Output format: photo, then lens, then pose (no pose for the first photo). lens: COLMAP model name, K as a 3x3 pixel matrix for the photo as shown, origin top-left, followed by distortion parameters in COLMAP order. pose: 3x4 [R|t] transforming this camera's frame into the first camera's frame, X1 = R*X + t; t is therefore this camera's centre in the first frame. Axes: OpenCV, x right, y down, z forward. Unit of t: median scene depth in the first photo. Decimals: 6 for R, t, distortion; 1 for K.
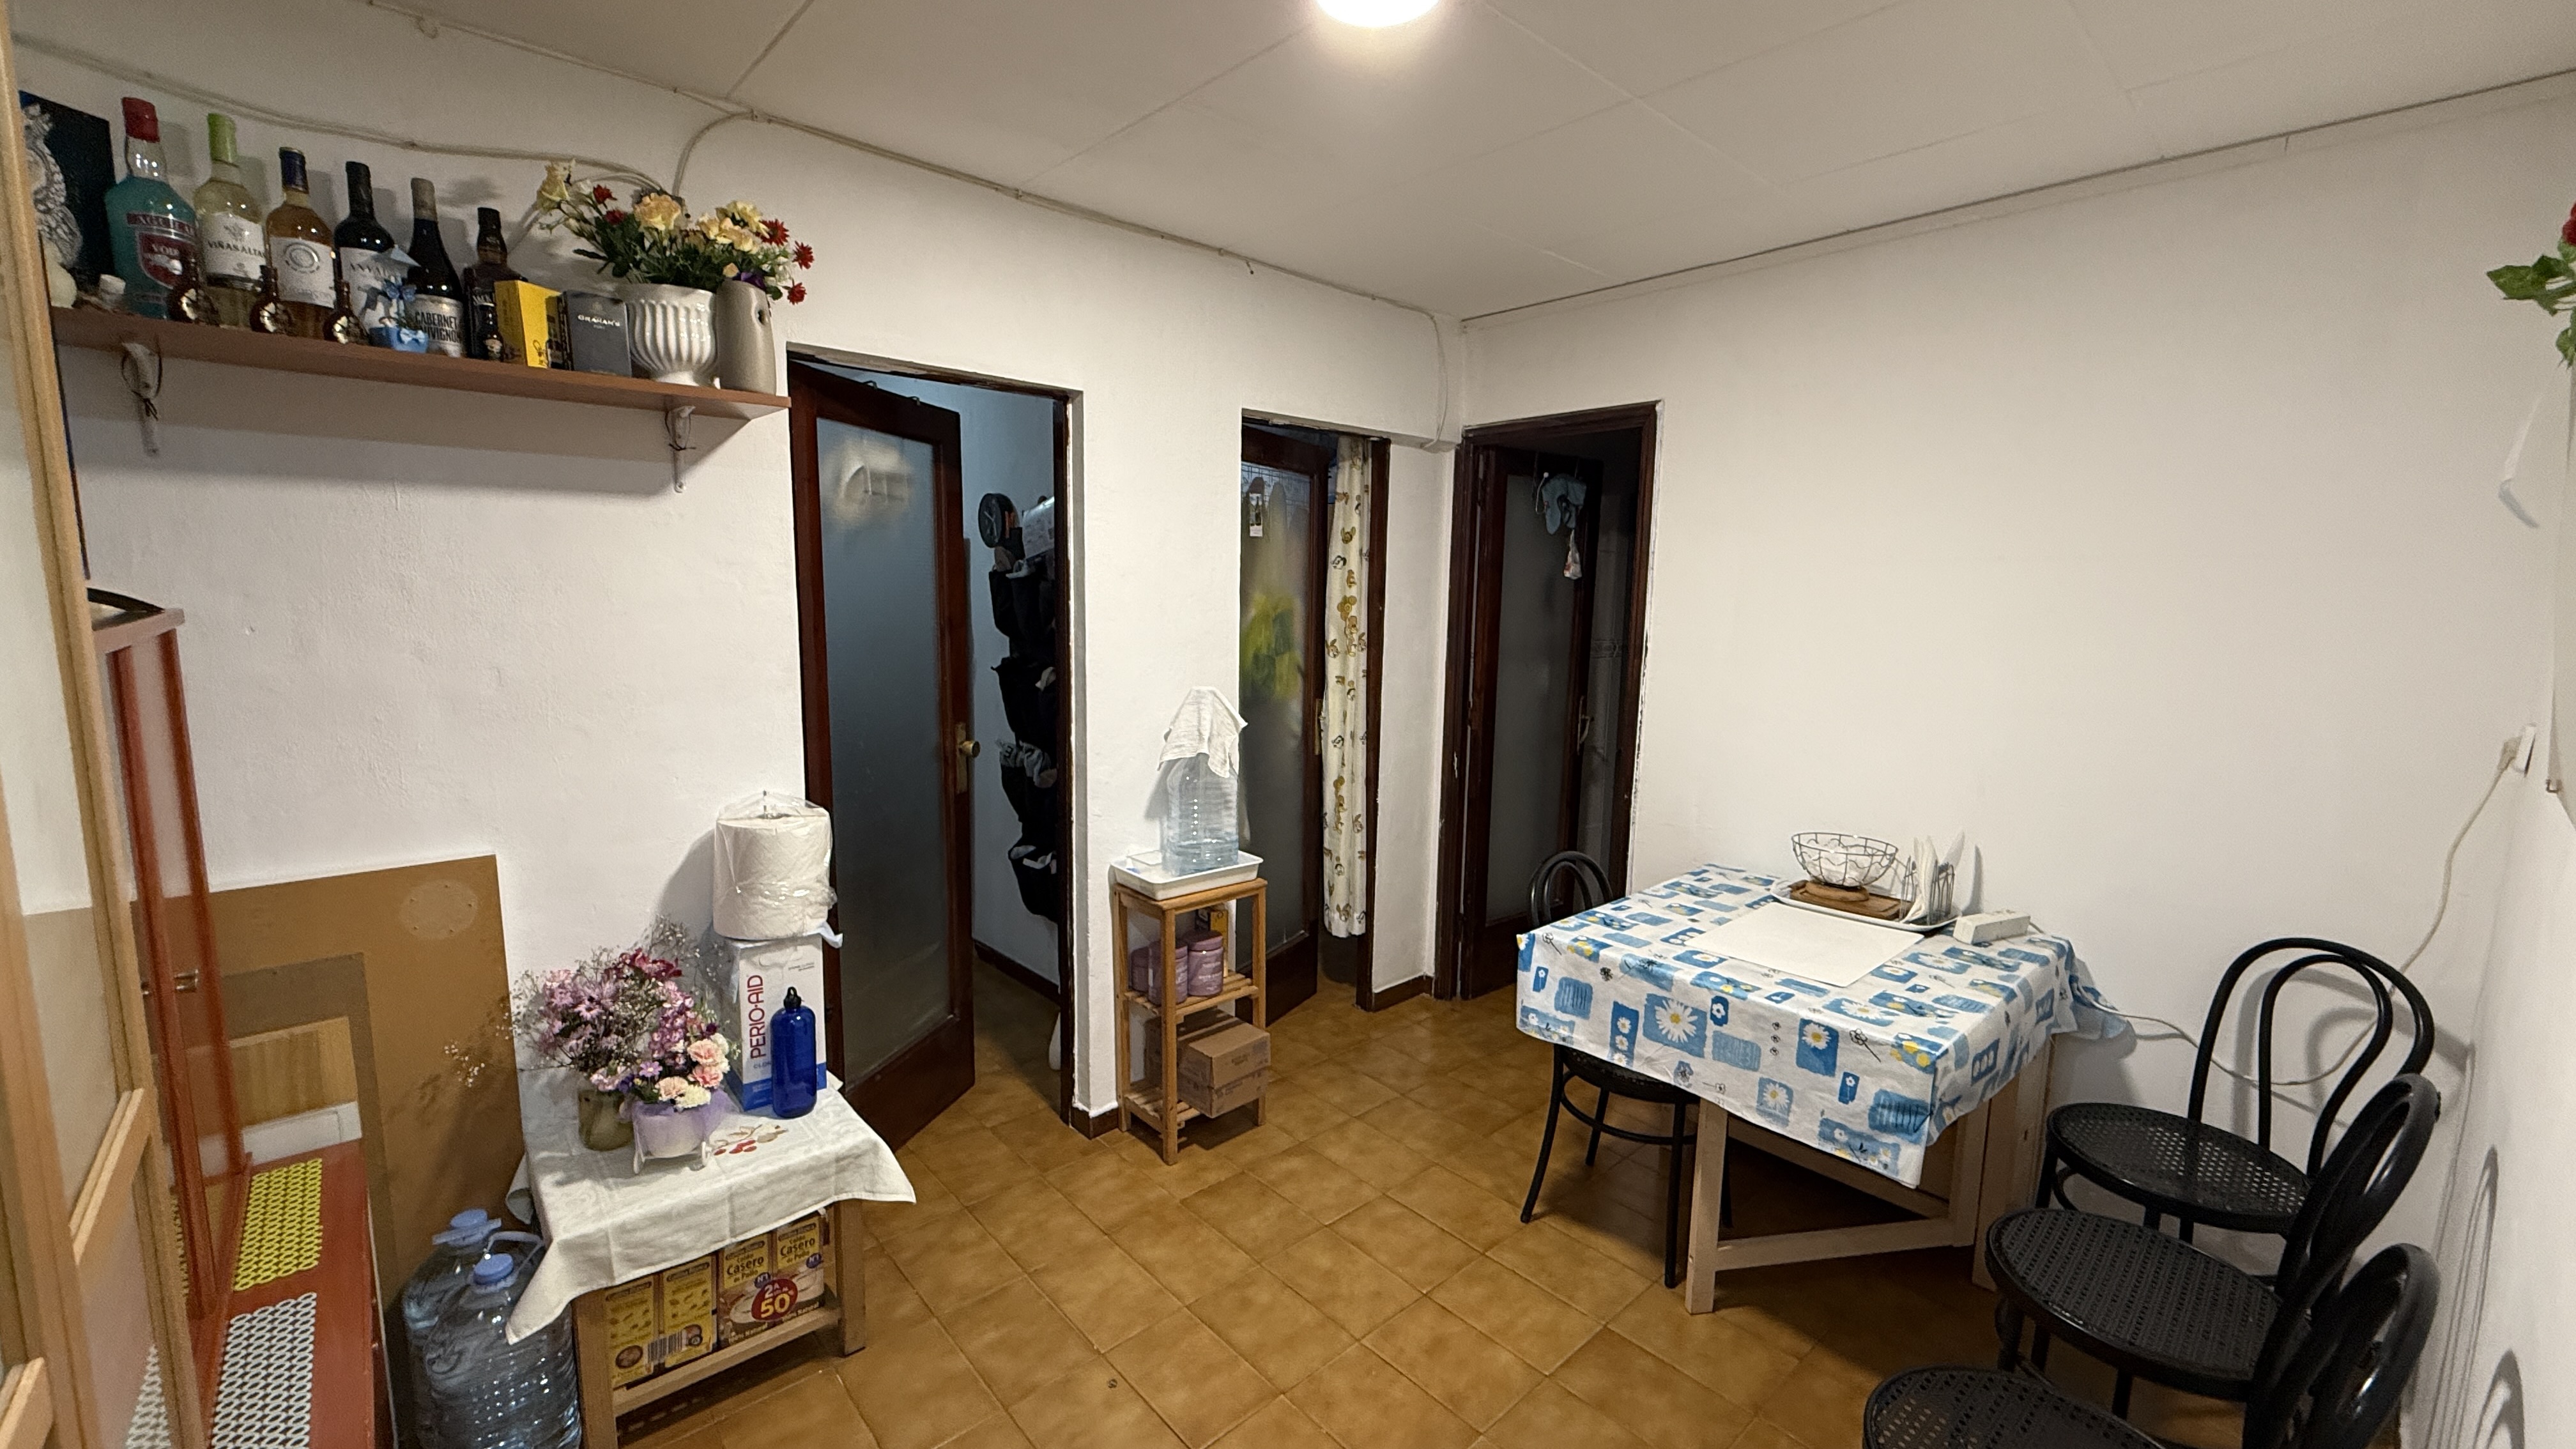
lens RADIAL K [[1013.4, 0, 1293.9], [0, 1013.4, 728.6], [0, 0, 1]] dist [-0.004617, -0.000161]
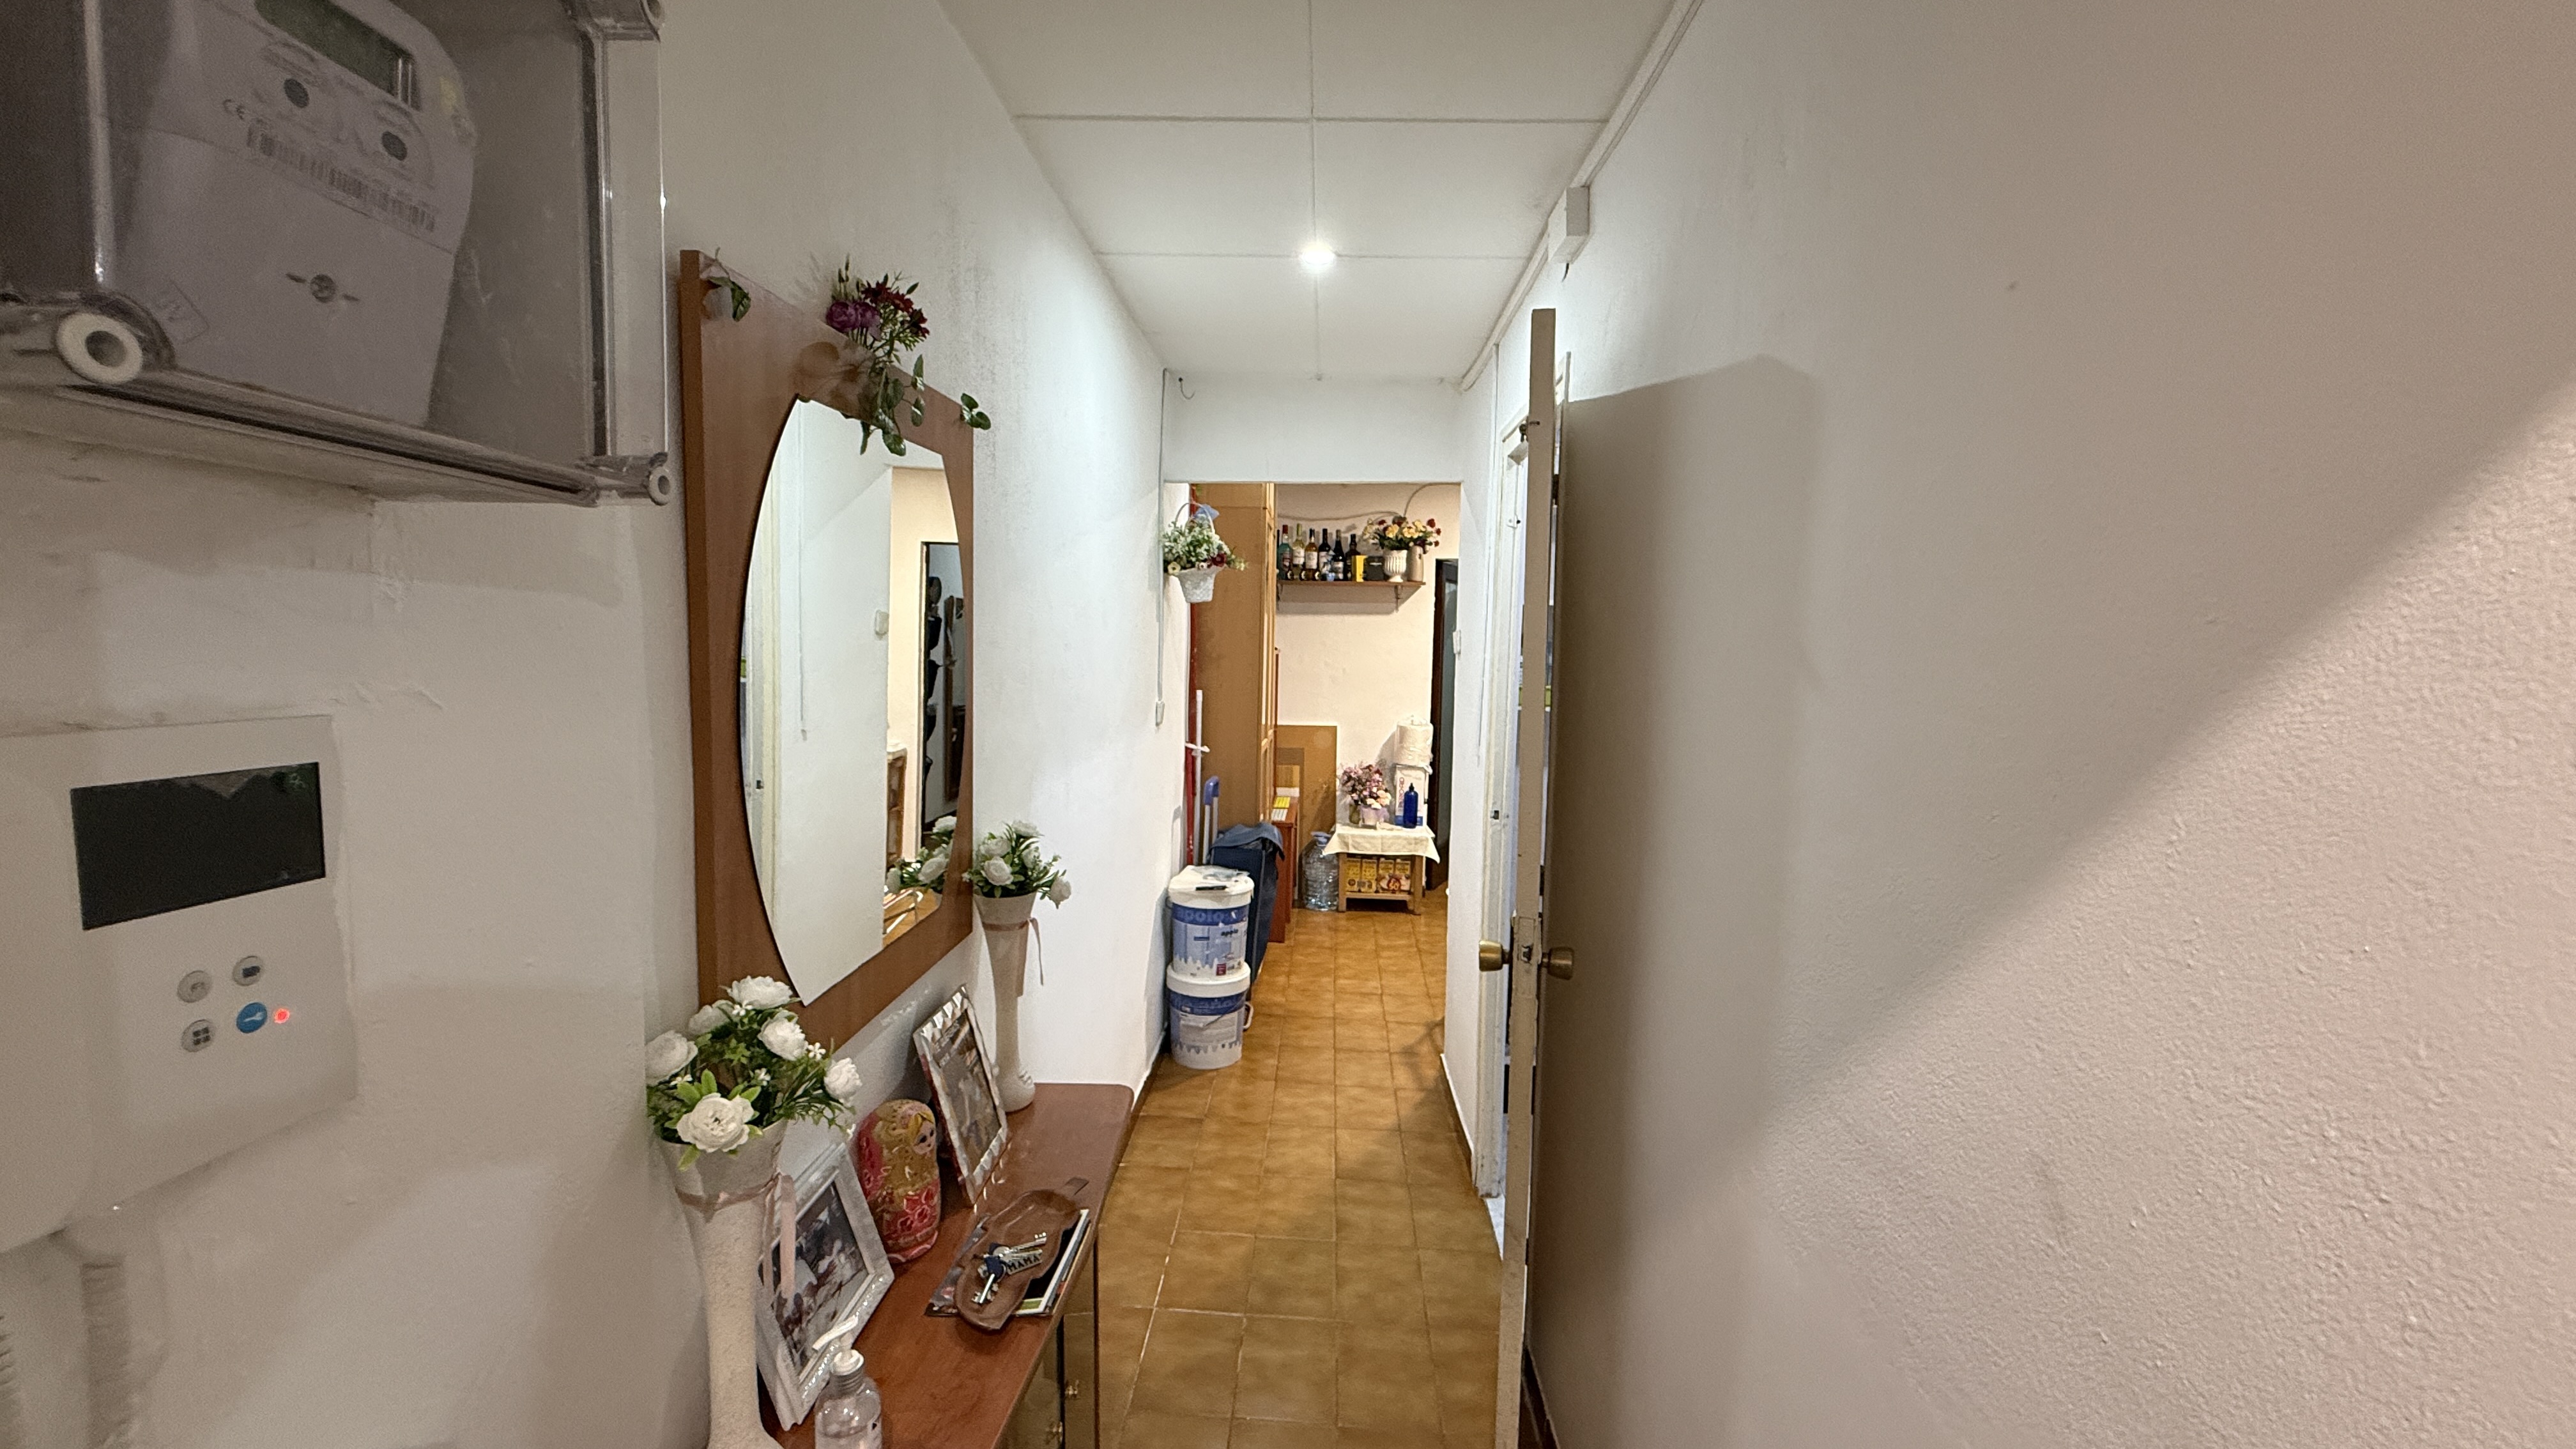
lens RADIAL K [[1013.4, 0, 1287.6], [0, 1013.4, 717.9], [0, 0, 1]] dist [-0.004617, -0.000161]
pose [[0.704468, 0.050698, -0.707923, 1.408782], [-0.099971, 0.994589, -0.028255, 0.206737], [0.702660, 0.090676, 0.705724, -1.422205]]
